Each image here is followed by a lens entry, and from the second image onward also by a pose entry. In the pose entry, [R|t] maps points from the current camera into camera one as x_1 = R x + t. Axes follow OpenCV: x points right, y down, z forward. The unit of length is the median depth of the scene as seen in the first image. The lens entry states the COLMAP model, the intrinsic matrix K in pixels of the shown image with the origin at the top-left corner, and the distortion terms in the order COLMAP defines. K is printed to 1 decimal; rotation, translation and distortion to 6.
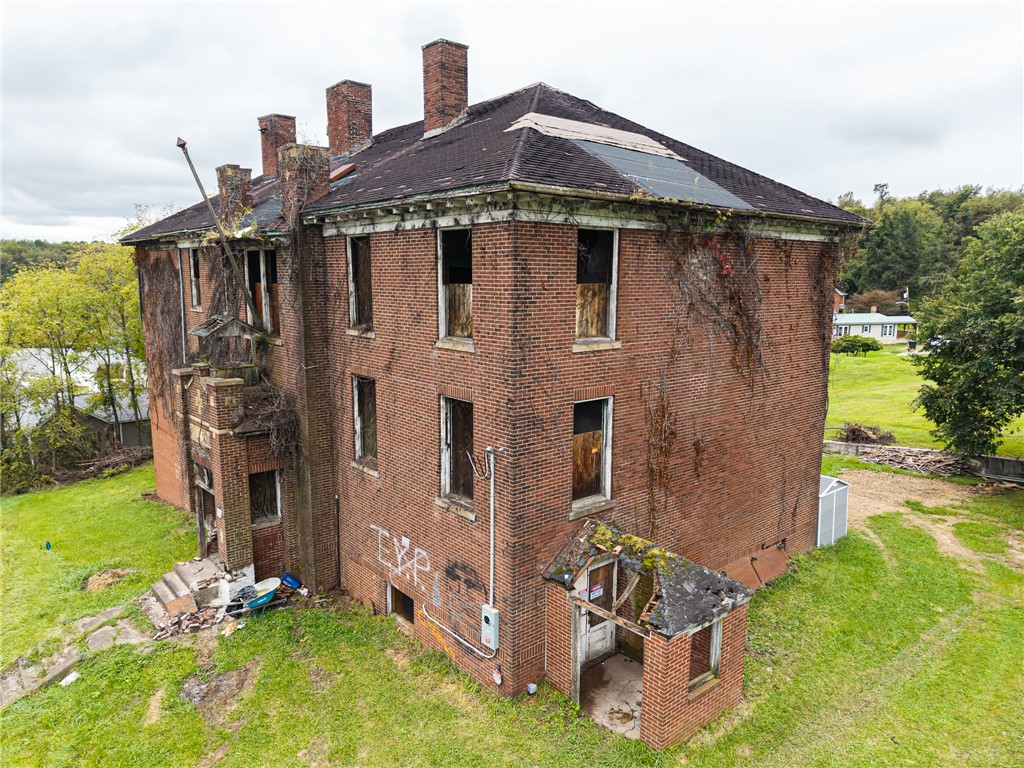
lens RADIAL K [[683.8, 0, 516.2], [0, 683.8, 386.0], [0, 0, 1]] dist [0.034246, -0.034099]
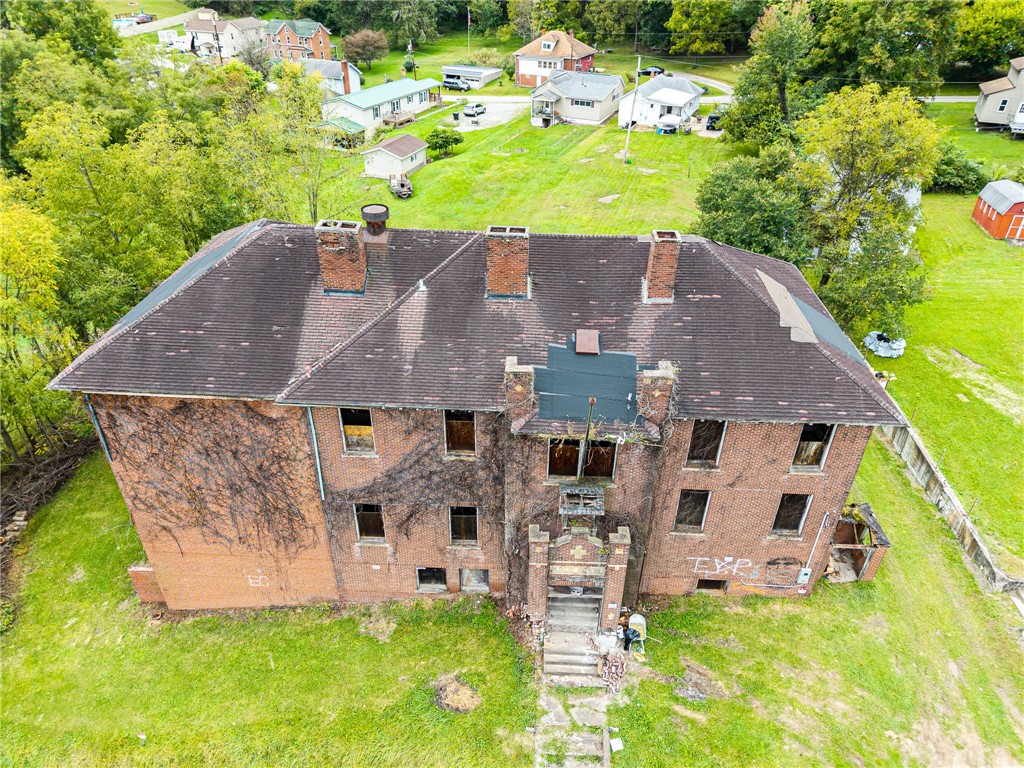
lens RADIAL K [[683.8, 0, 517.5], [0, 683.8, 385.6], [0, 0, 1]] dist [0.034246, -0.034099]
pose [[0.681898, -0.399989, 0.612393, -1.377620], [0.106550, 0.882623, 0.457848, -0.993302], [-0.723645, -0.246955, 0.644477, 0.343615]]
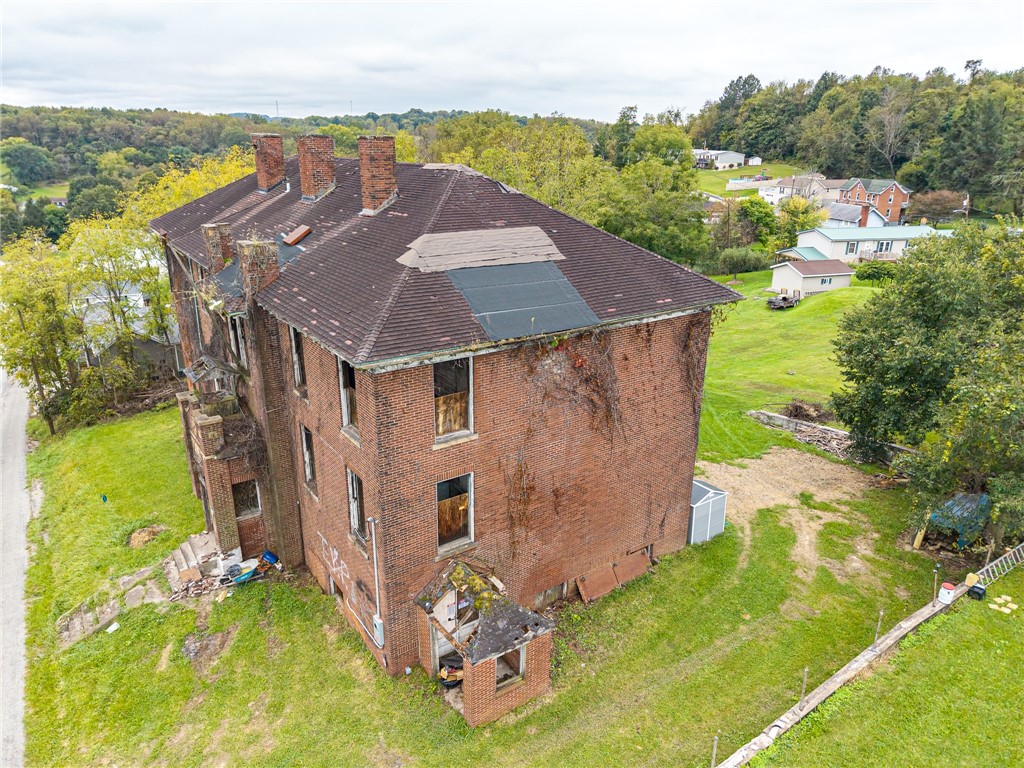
lens RADIAL K [[683.8, 0, 514.0], [0, 683.8, 385.9], [0, 0, 1]] dist [0.034246, -0.034099]
pose [[0.995401, 0.035783, -0.088858, 0.286853], [-0.018761, 0.982471, 0.185471, -0.342428], [0.093937, -0.182951, 0.978624, -0.230549]]
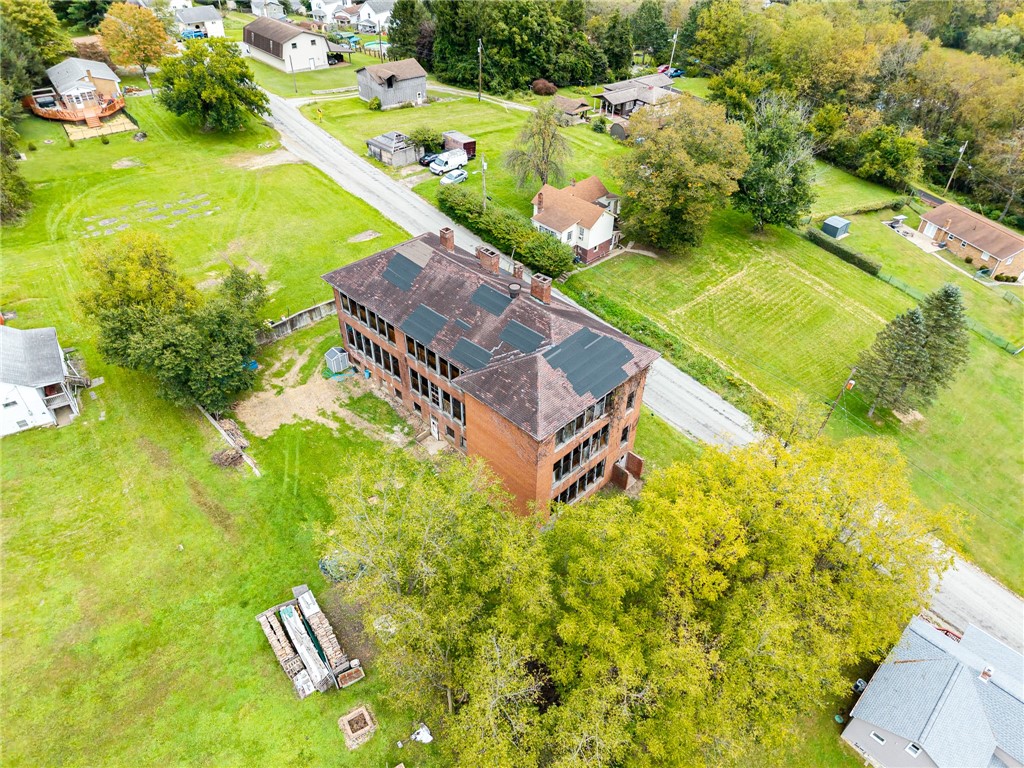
lens RADIAL K [[683.8, 0, 514.5], [0, 683.8, 384.2], [0, 0, 1]] dist [0.034246, -0.034099]
pose [[-0.996182, 0.036705, -0.079215, -0.161835], [-0.035530, 0.658354, 0.751869, -2.866011], [0.079749, 0.751813, -0.654536, 4.300528]]
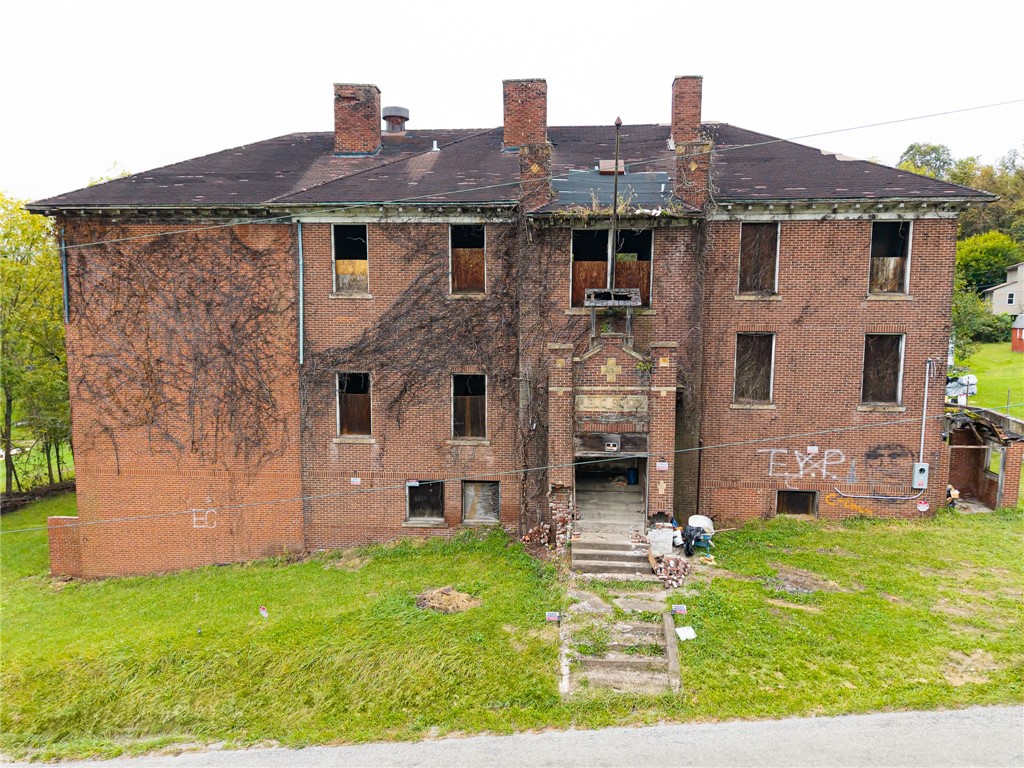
lens RADIAL K [[683.8, 0, 517.5], [0, 683.8, 381.5], [0, 0, 1]] dist [0.034246, -0.034099]
pose [[0.713397, -0.081435, 0.696012, -1.441950], [0.113964, 0.993485, -0.000570, 0.027433], [-0.691431, 0.079727, 0.718029, 0.398821]]
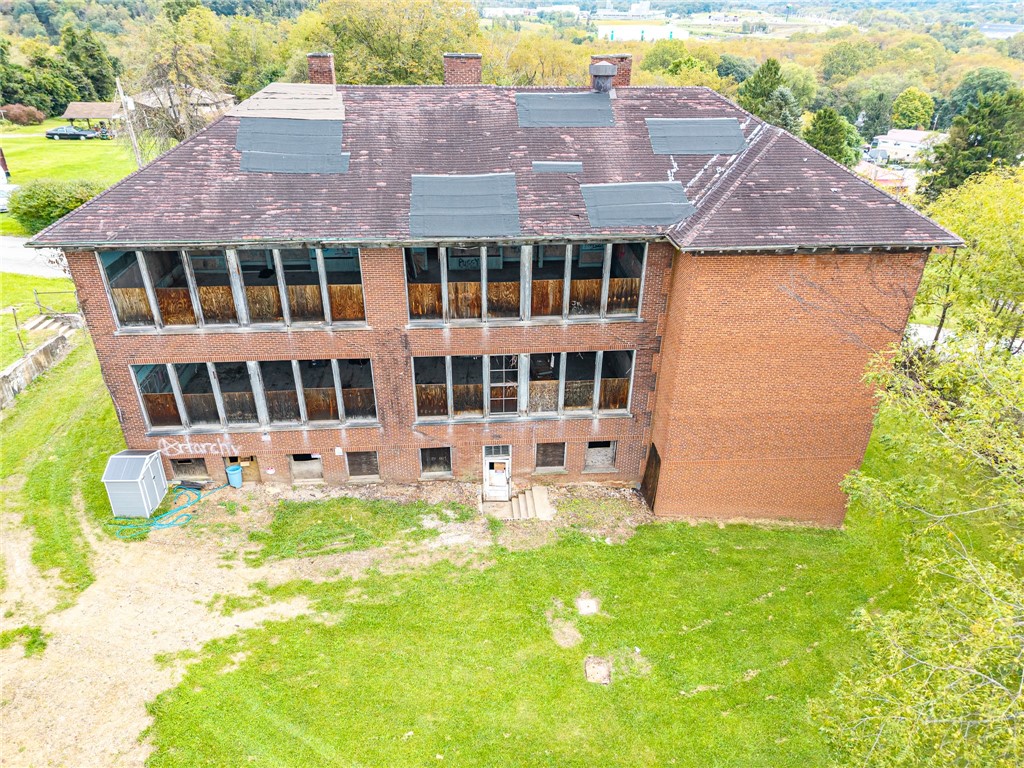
lens RADIAL K [[683.8, 0, 509.5], [0, 683.8, 385.2], [0, 0, 1]] dist [0.034246, -0.034099]
pose [[-0.588811, 0.388226, -0.708930, 1.099650], [-0.141504, 0.814036, 0.563313, -0.916758], [0.795788, 0.432001, -0.424378, 2.561590]]
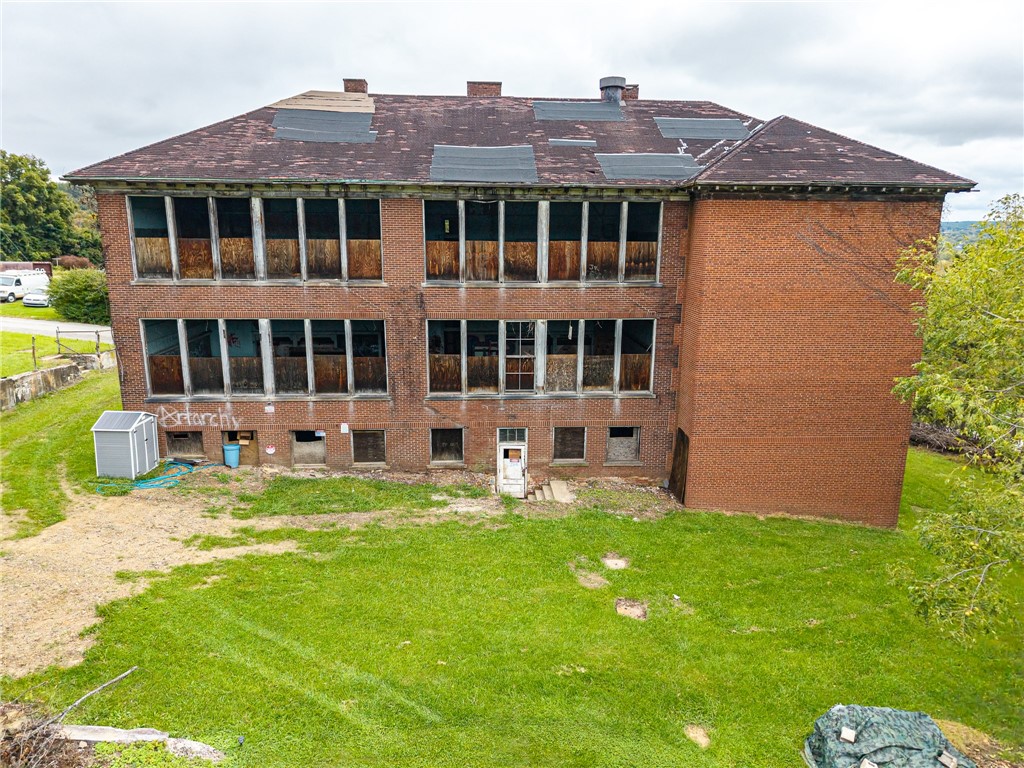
lens RADIAL K [[683.8, 0, 509.9], [0, 683.8, 384.2], [0, 0, 1]] dist [0.034246, -0.034099]
pose [[-0.604308, 0.167166, -0.779017, 1.200324], [-0.139794, 0.940329, 0.310224, -0.432126], [0.784391, 0.296373, -0.544880, 2.713044]]
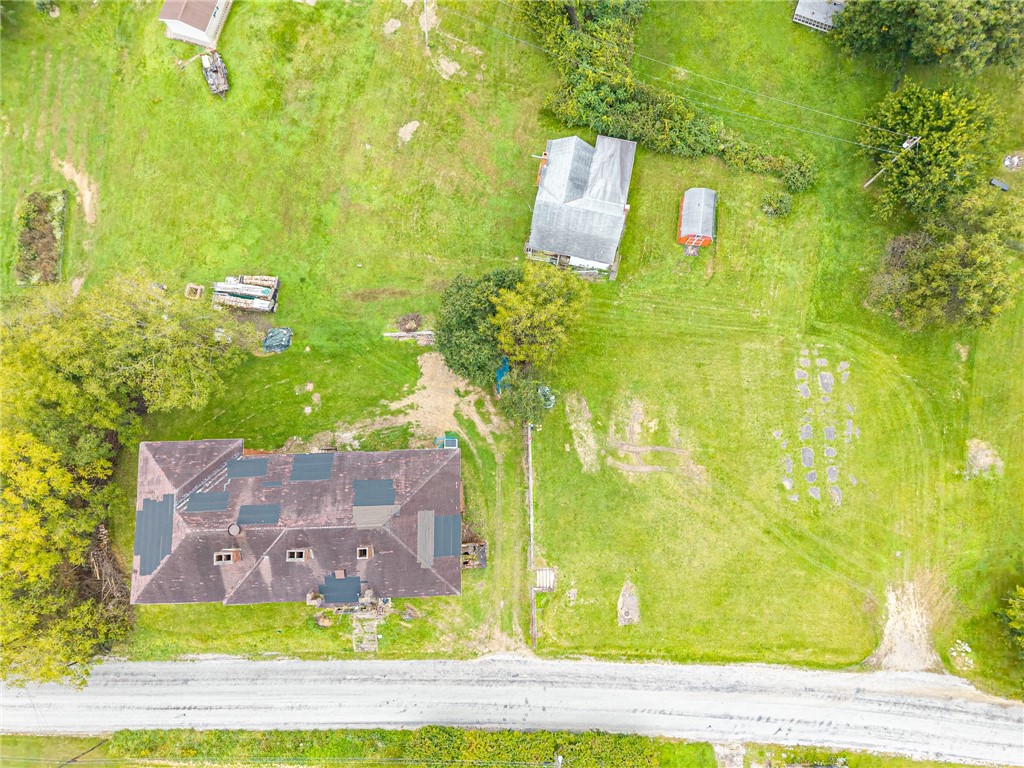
lens RADIAL K [[683.8, 0, 517.4], [0, 683.8, 380.3], [0, 0, 1]] dist [0.034246, -0.034099]
pose [[0.627496, -0.767187, 0.132939, 0.603382], [0.103829, 0.251659, 0.962230, -4.153266], [-0.771666, -0.589993, 0.237571, 0.203699]]
